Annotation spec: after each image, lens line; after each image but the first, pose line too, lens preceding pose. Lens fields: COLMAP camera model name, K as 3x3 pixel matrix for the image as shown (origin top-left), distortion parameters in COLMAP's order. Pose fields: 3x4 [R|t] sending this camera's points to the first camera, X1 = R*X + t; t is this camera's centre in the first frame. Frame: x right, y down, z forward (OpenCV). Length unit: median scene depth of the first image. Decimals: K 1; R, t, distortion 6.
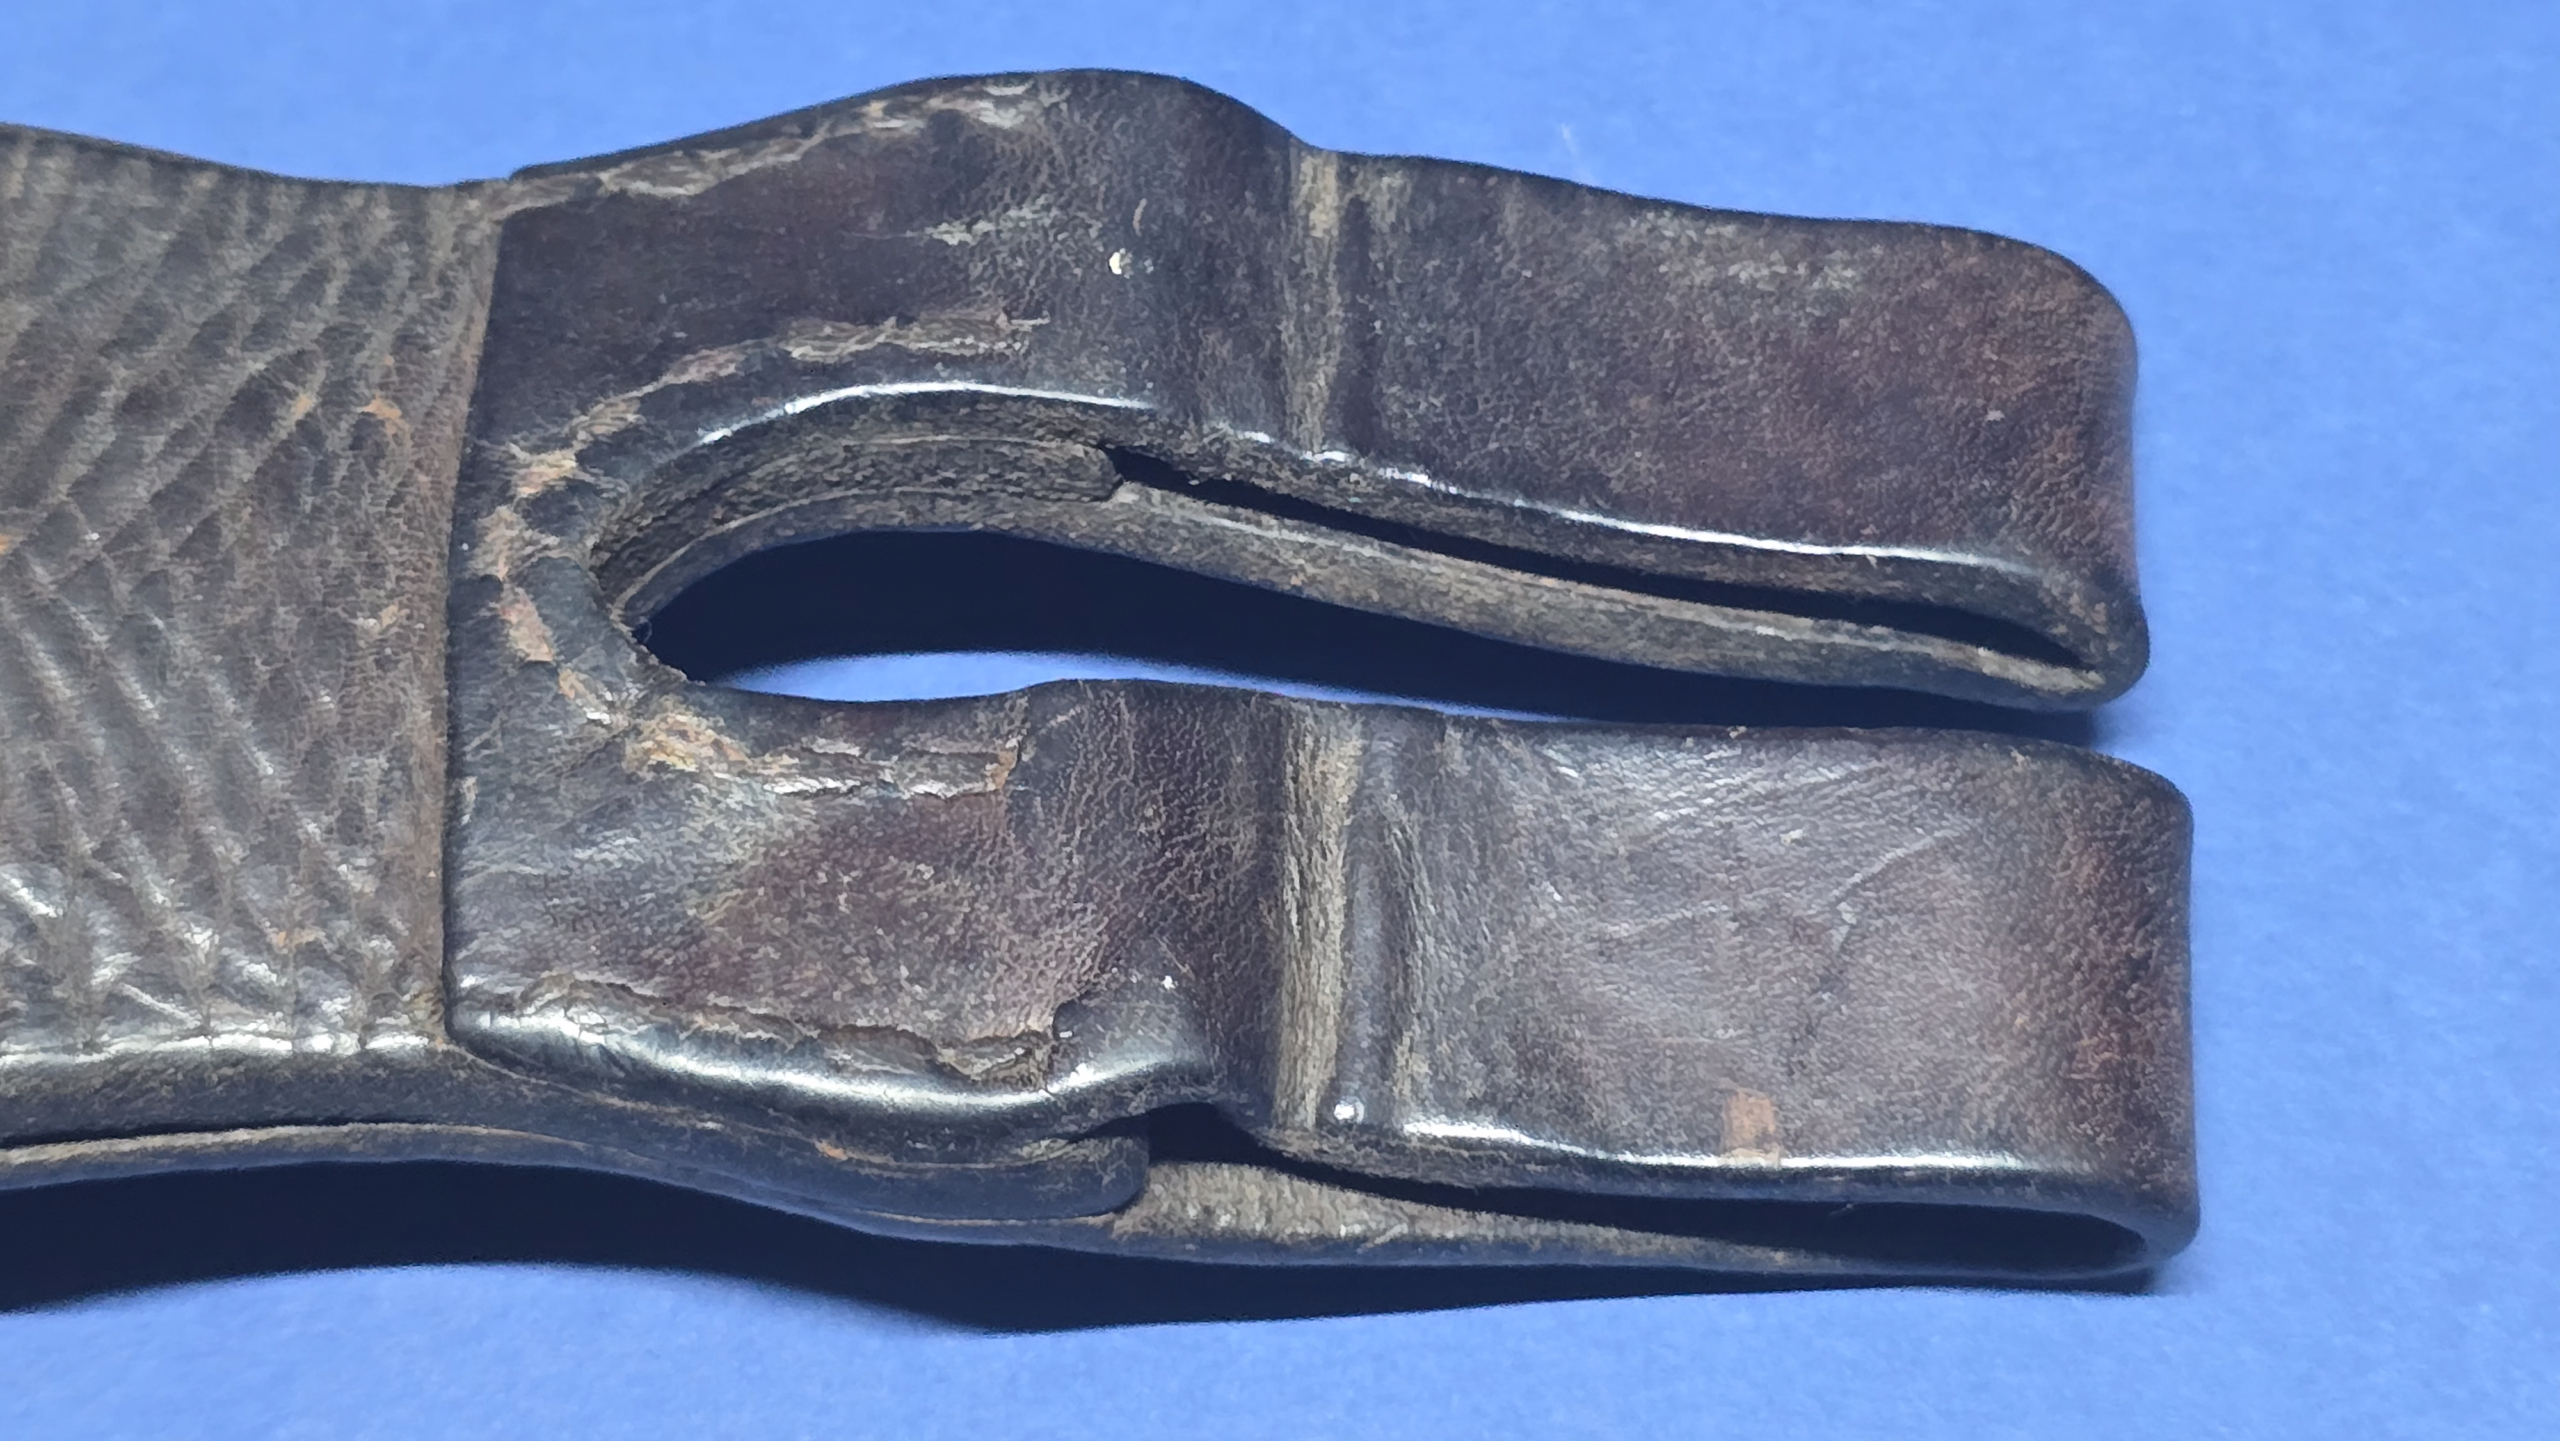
lens RADIAL K [[4858.4, 0, 1276.6], [0, 4858.4, 722.3], [0, 0, 1]] dist [0.202047, 0.000000]
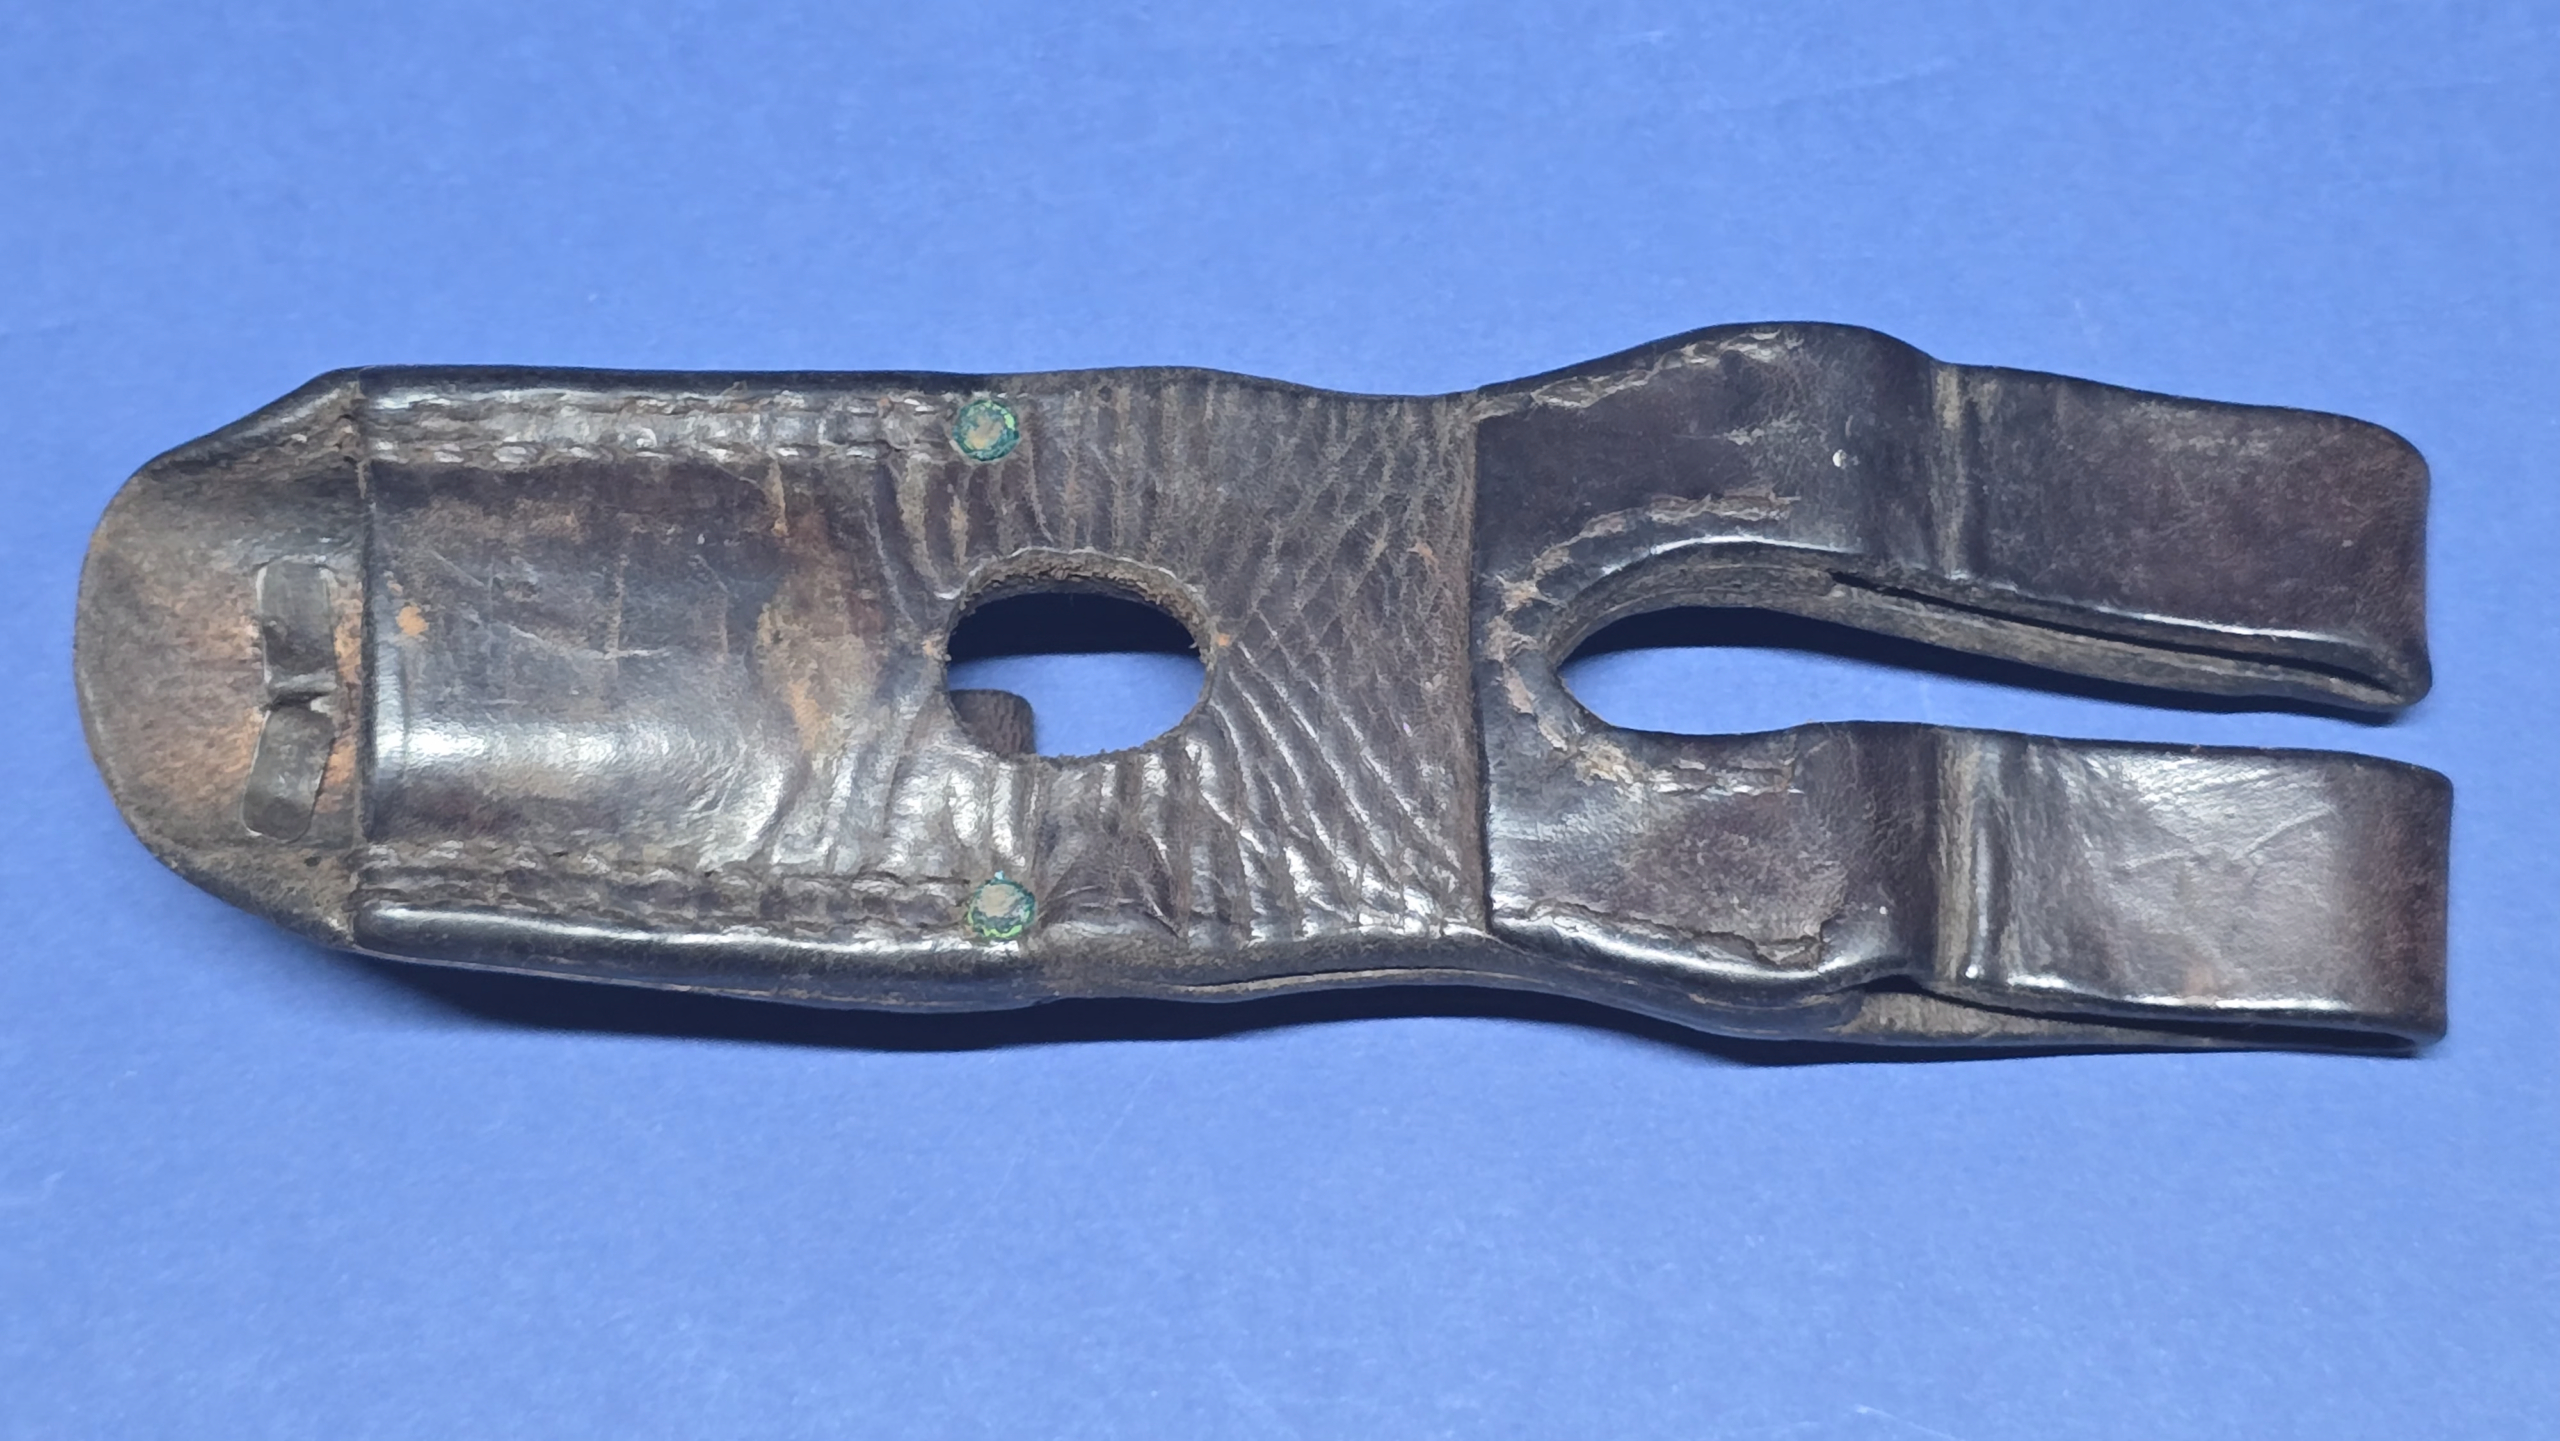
lens RADIAL K [[4858.4, 0, 1282.8], [0, 4858.4, 719.8], [0, 0, 1]] dist [0.202047, 0.000000]
pose [[0.999737, 0.016085, -0.016332, -0.204505], [-0.012663, 0.981423, 0.191438, -0.339783], [0.019108, -0.191180, 0.981369, -0.731271]]
